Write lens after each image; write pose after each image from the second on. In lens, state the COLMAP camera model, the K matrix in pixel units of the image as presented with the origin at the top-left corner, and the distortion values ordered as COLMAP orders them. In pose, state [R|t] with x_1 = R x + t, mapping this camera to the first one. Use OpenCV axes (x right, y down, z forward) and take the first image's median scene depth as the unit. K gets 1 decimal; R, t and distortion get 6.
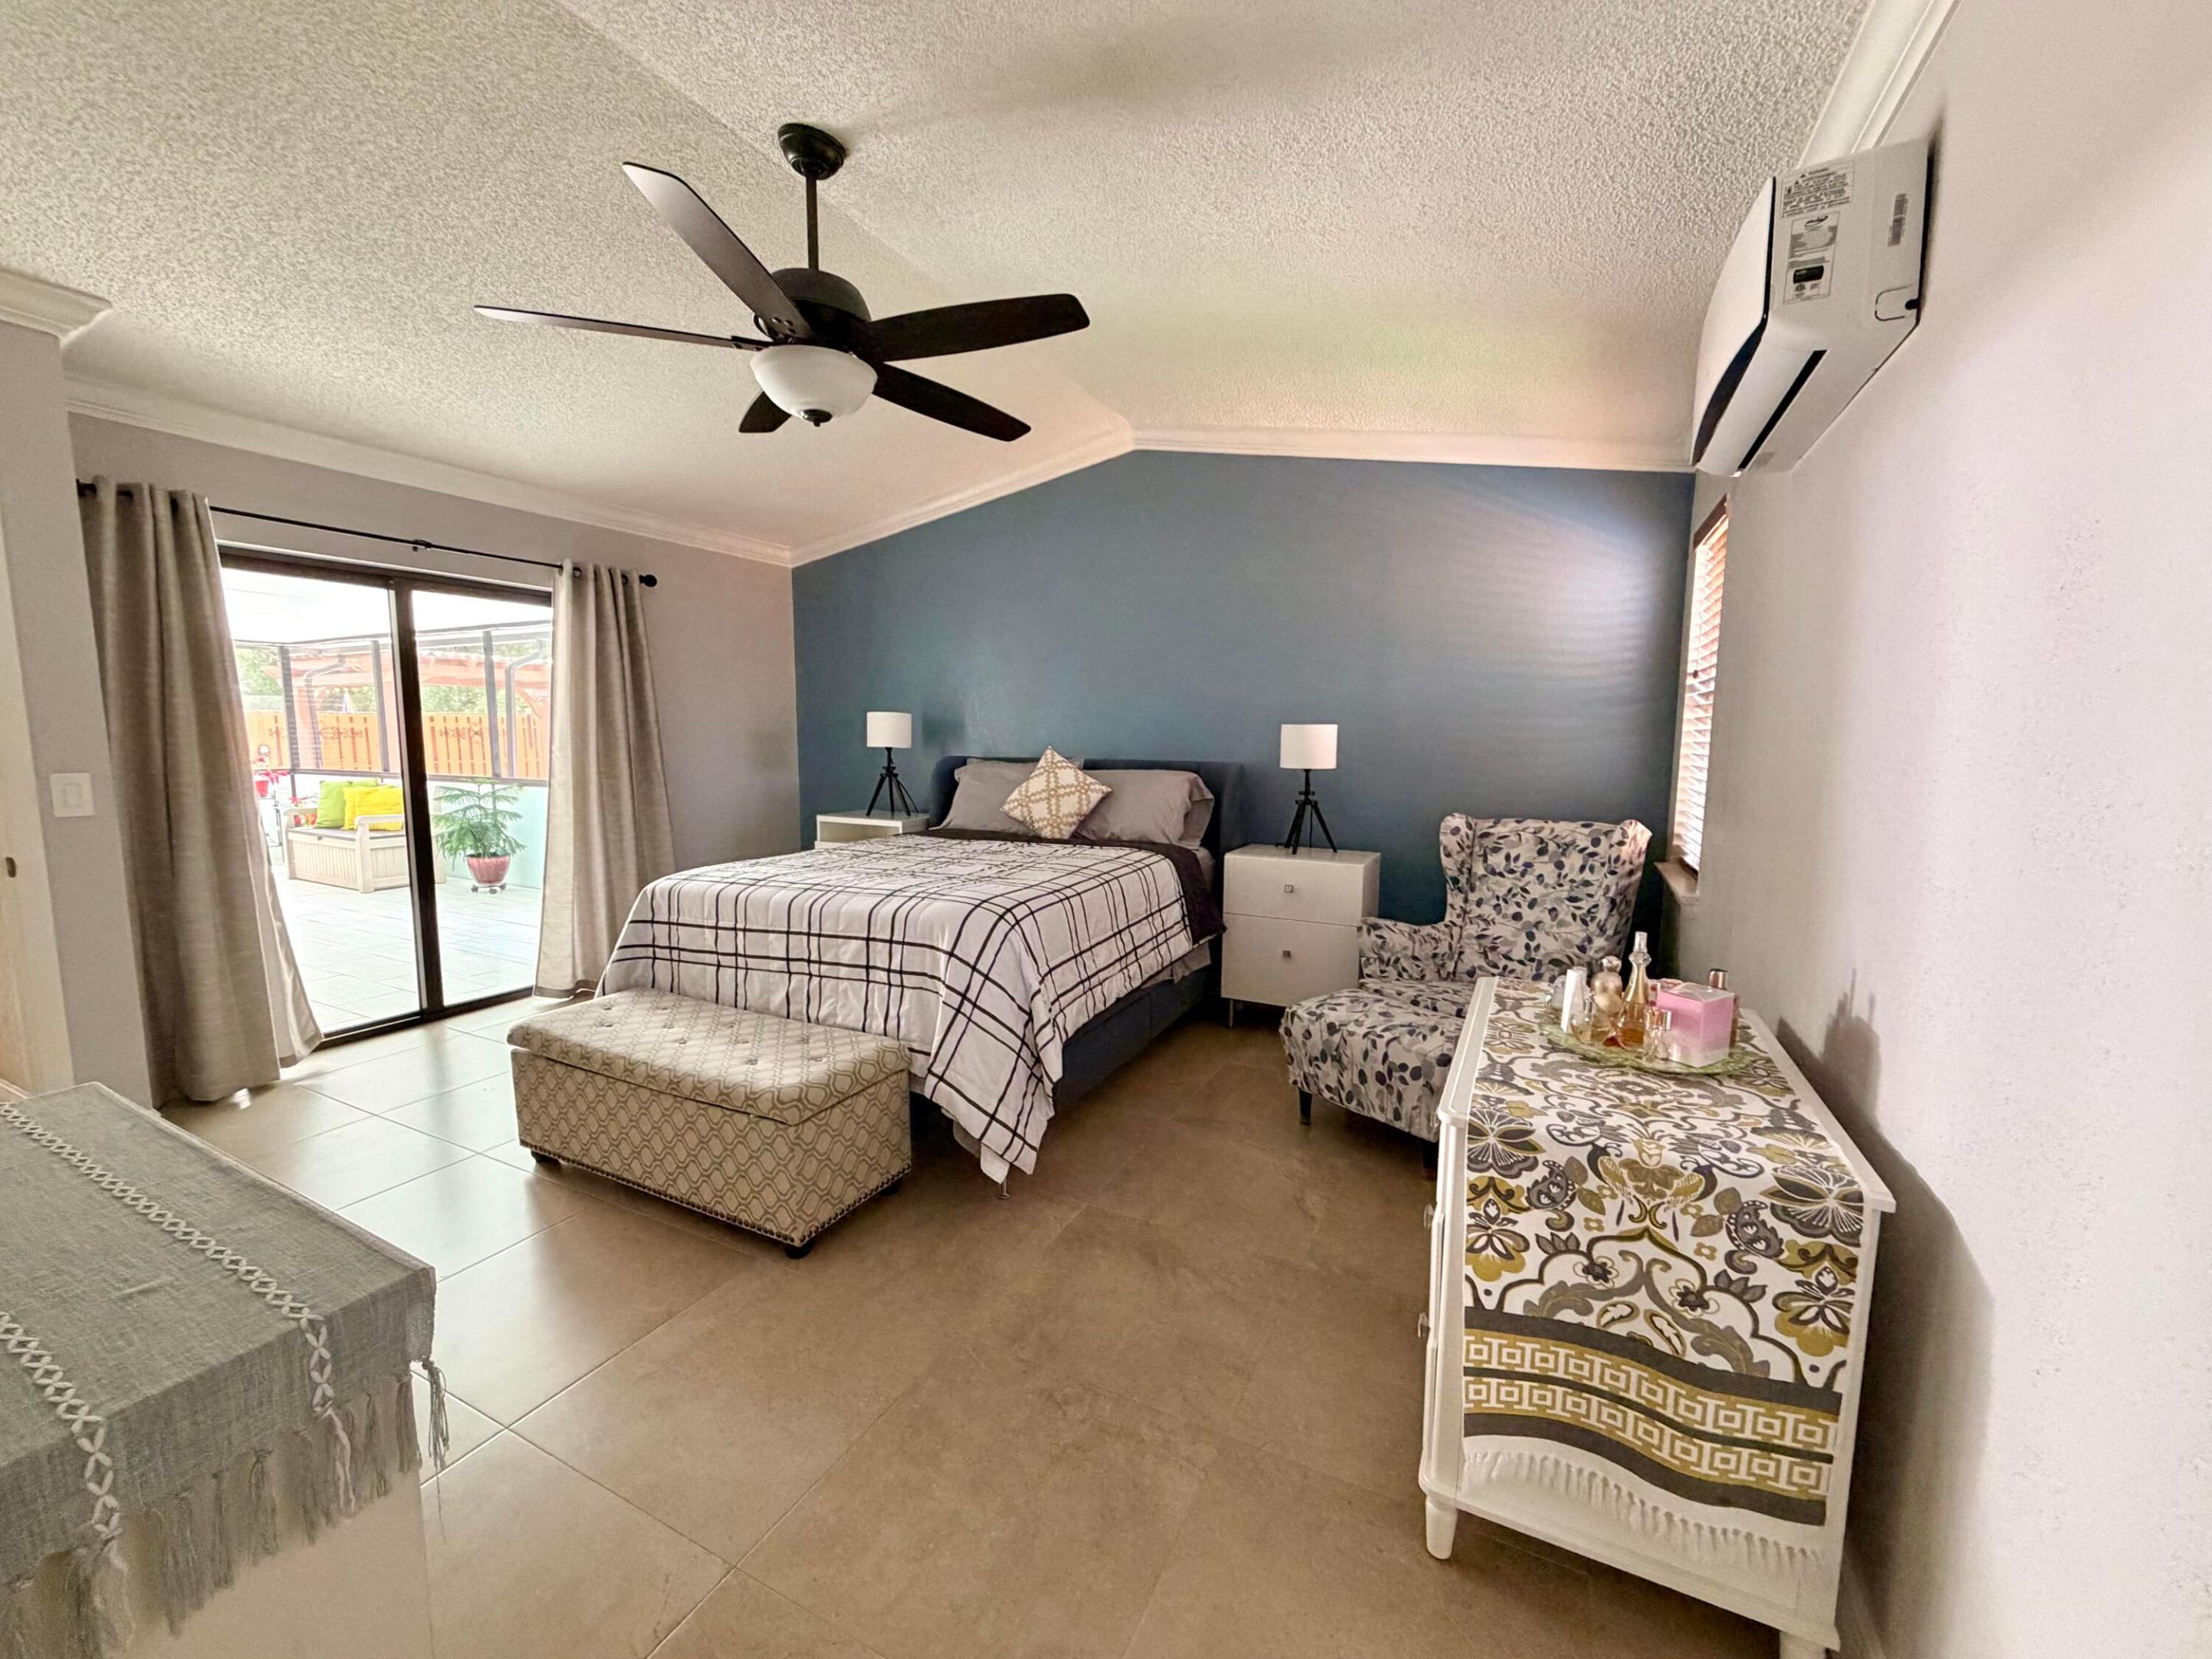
lens RADIAL K [[886.3, 0, 1106.0], [0, 886.3, 829.5], [0, 0, 1]] dist [0.000791, -0.000053]
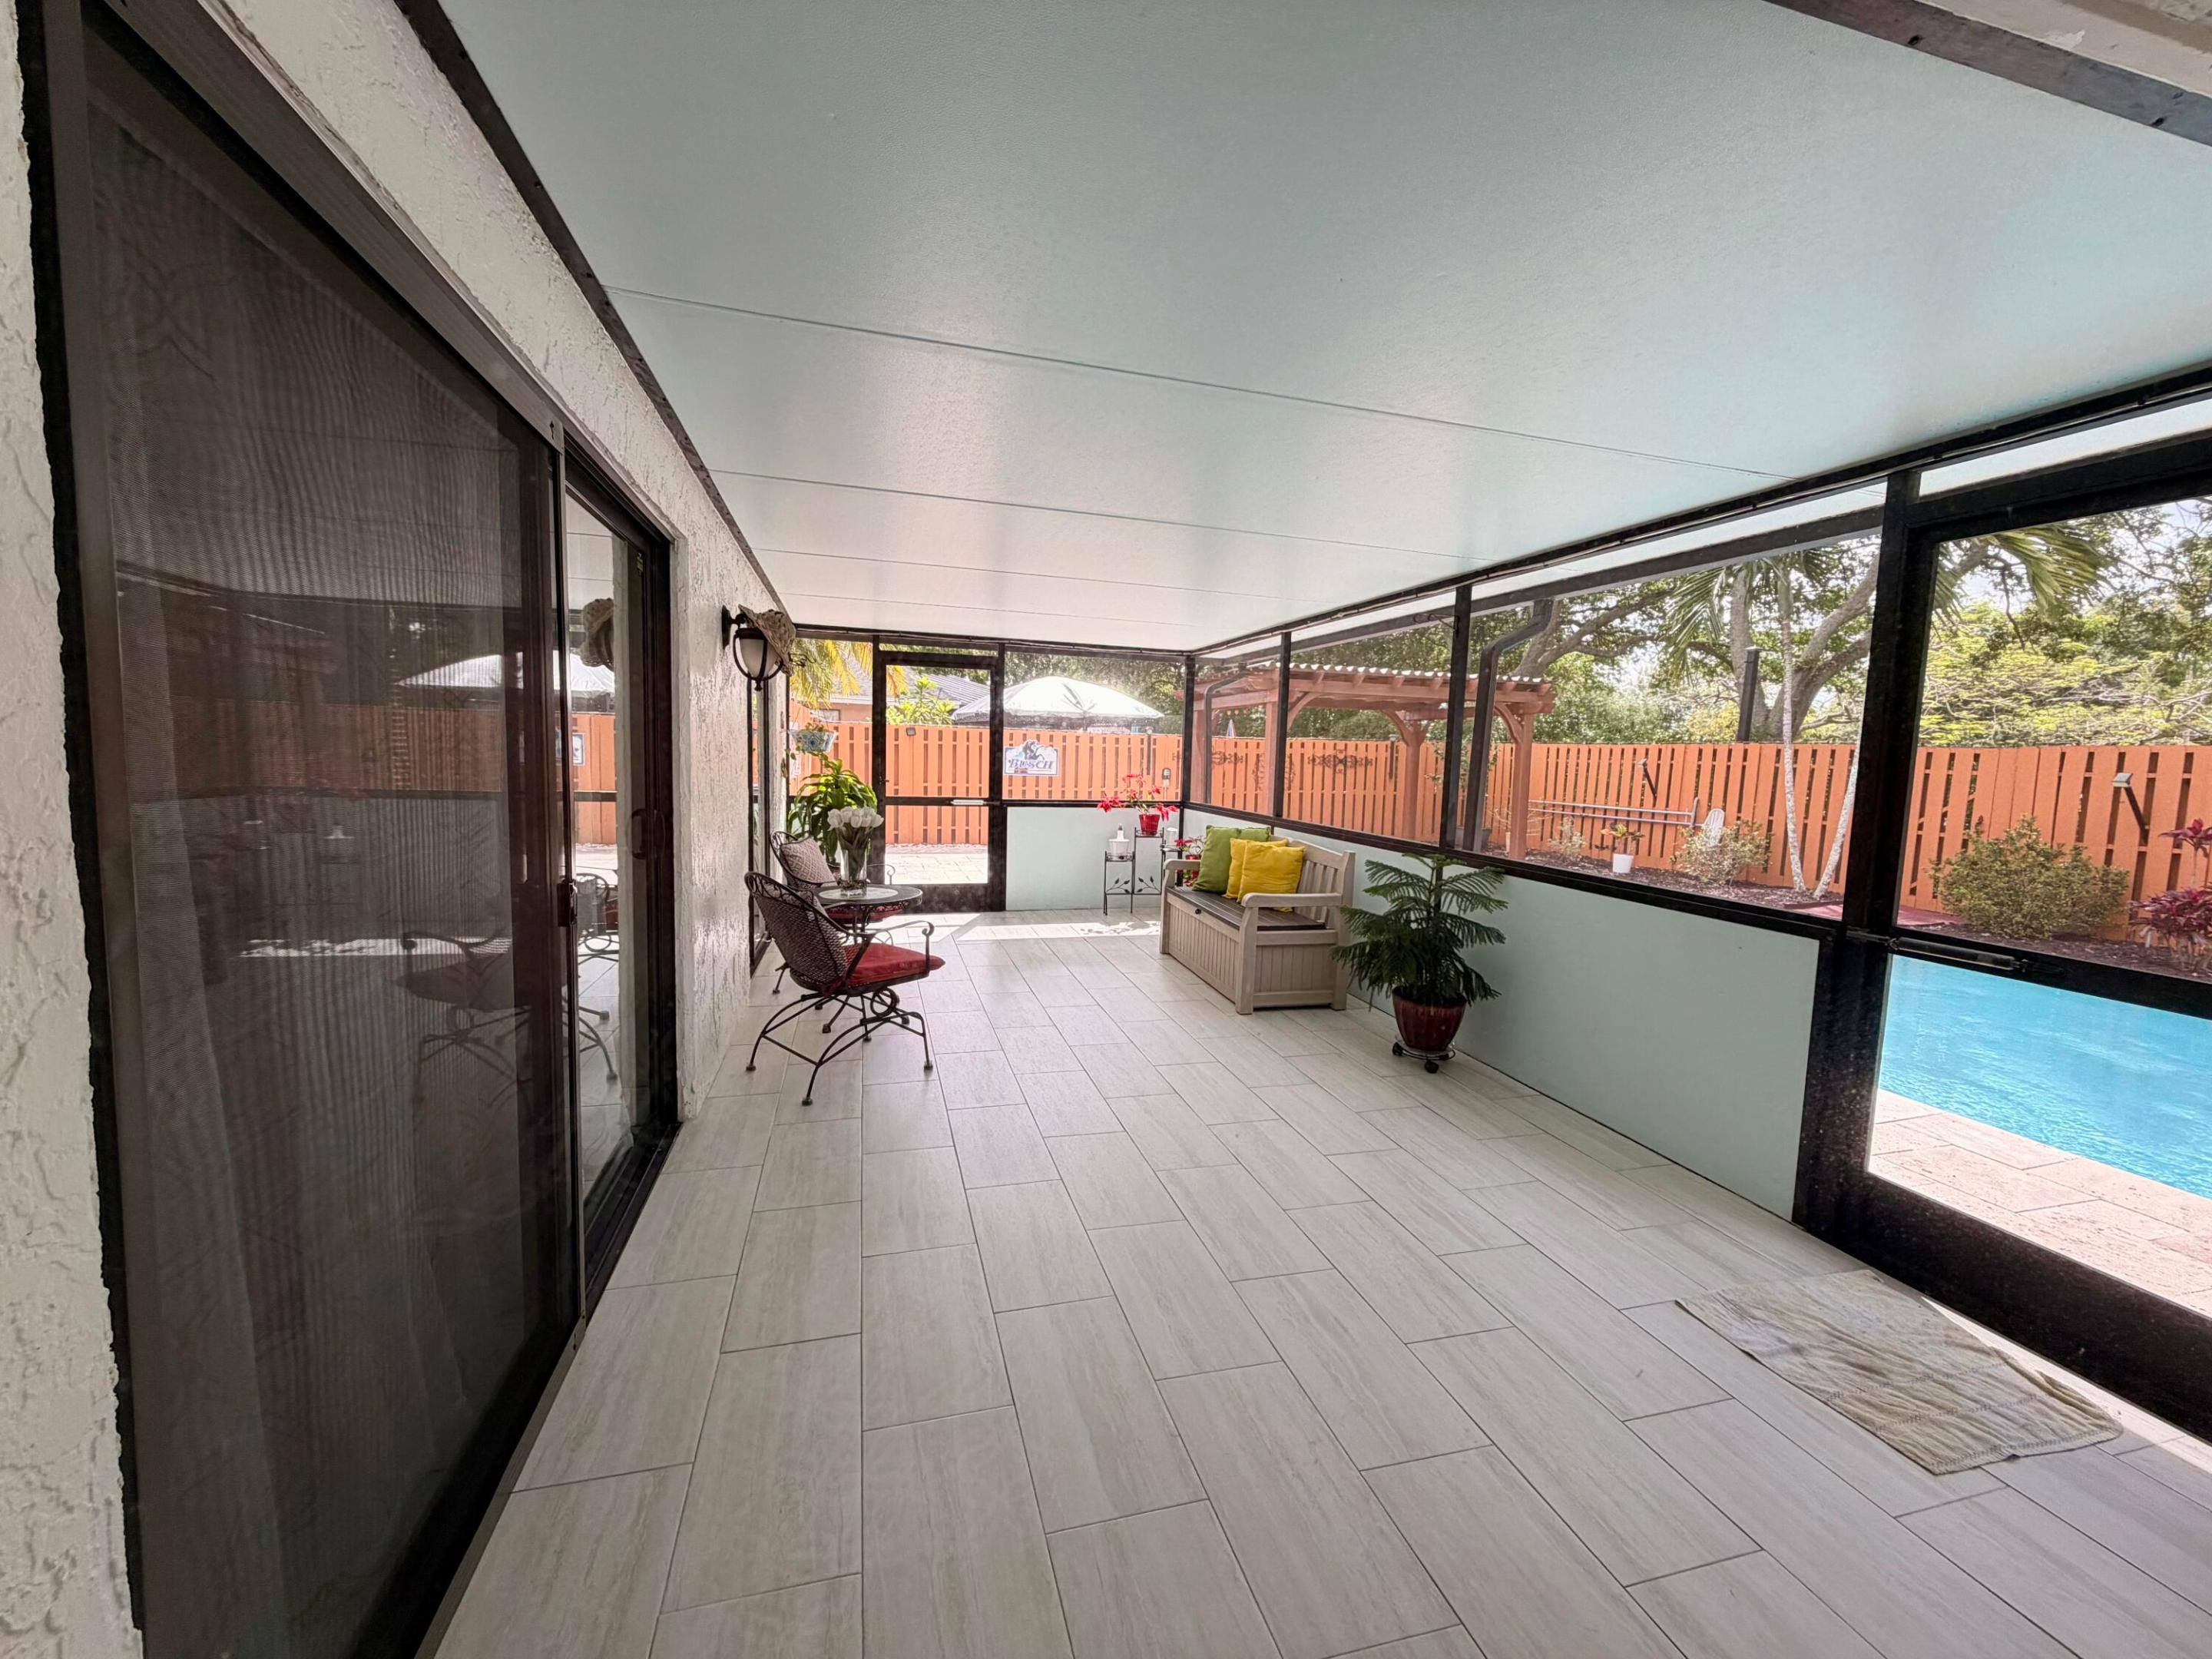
lens RADIAL K [[886.3, 0, 1106.0], [0, 886.3, 829.5], [0, 0, 1]] dist [0.000791, -0.000053]
pose [[0.672266, 0.085201, -0.735390, -0.416687], [-0.109746, 0.993849, 0.014821, -0.055673], [0.732130, 0.070742, 0.677482, 0.455655]]
